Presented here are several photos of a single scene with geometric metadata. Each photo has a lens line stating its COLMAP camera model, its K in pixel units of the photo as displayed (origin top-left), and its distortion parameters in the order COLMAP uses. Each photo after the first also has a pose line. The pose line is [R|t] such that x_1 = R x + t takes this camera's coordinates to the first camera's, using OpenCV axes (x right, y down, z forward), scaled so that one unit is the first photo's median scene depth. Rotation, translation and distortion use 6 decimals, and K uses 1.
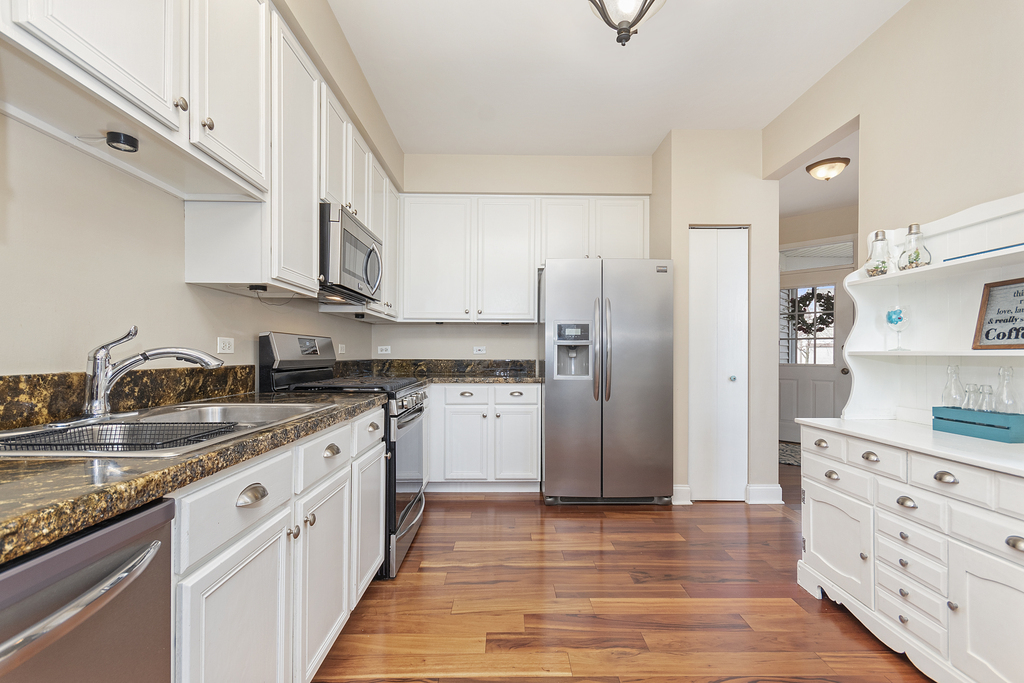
lens RADIAL K [[457.6, 0, 506.1], [0, 457.6, 354.8], [0, 0, 1]] dist [0.004789, 0.000714]
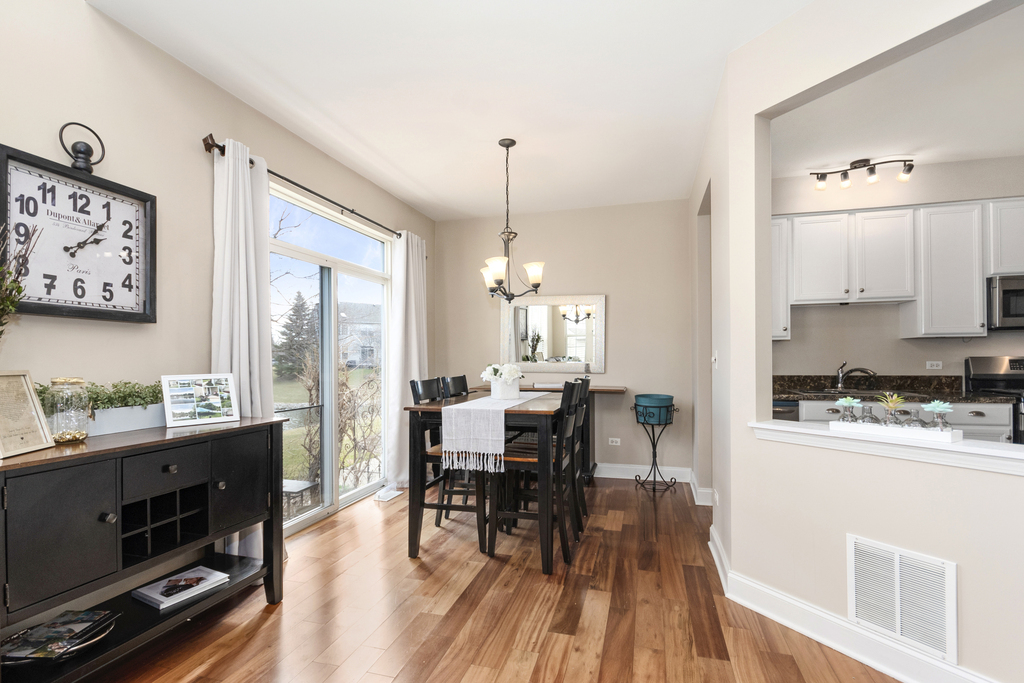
lens RADIAL K [[477.6, 0, 524.3], [0, 477.6, 363.2], [0, 0, 1]] dist [-0.004569, -0.002890]
pose [[-0.276082, 0.009182, -0.961090, 1.463463], [0.004068, 0.999957, 0.008385, -0.042190], [0.961125, -0.001595, -0.276107, -0.108175]]
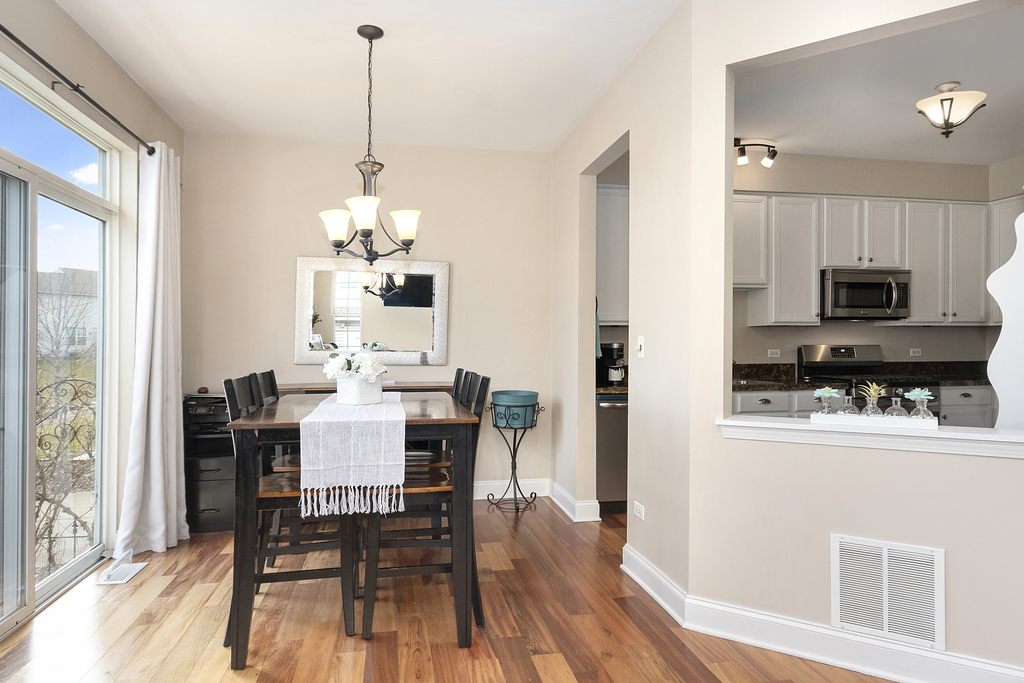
lens RADIAL K [[595.4, 0, 515.0], [0, 595.4, 350.0], [0, 0, 1]] dist [0.004845, -0.001861]
pose [[0.184247, 0.004688, -0.982869, 1.371558], [0.002143, 0.999984, 0.005172, -0.040150], [0.982878, -0.003059, 0.184234, -0.465813]]
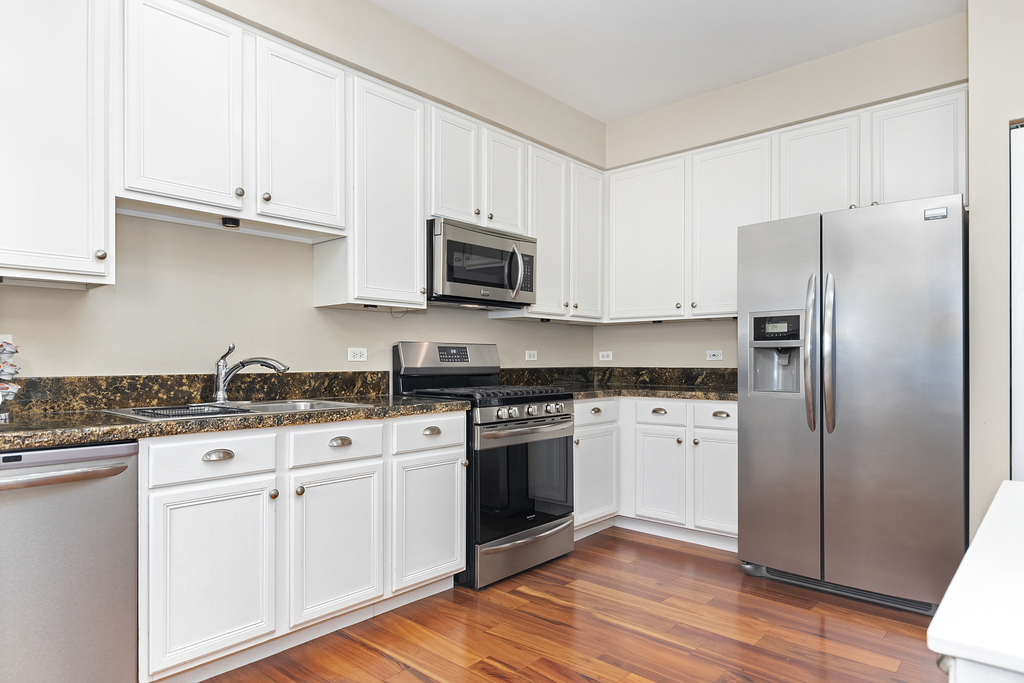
lens RADIAL K [[595.4, 0, 490.1], [0, 595.4, 362.9], [0, 0, 1]] dist [0.004845, -0.001861]
pose [[0.727047, -0.000440, -0.686587, 0.570299], [0.001911, 0.999997, 0.001383, 0.000071], [0.686585, -0.002317, 0.727046, 0.077710]]
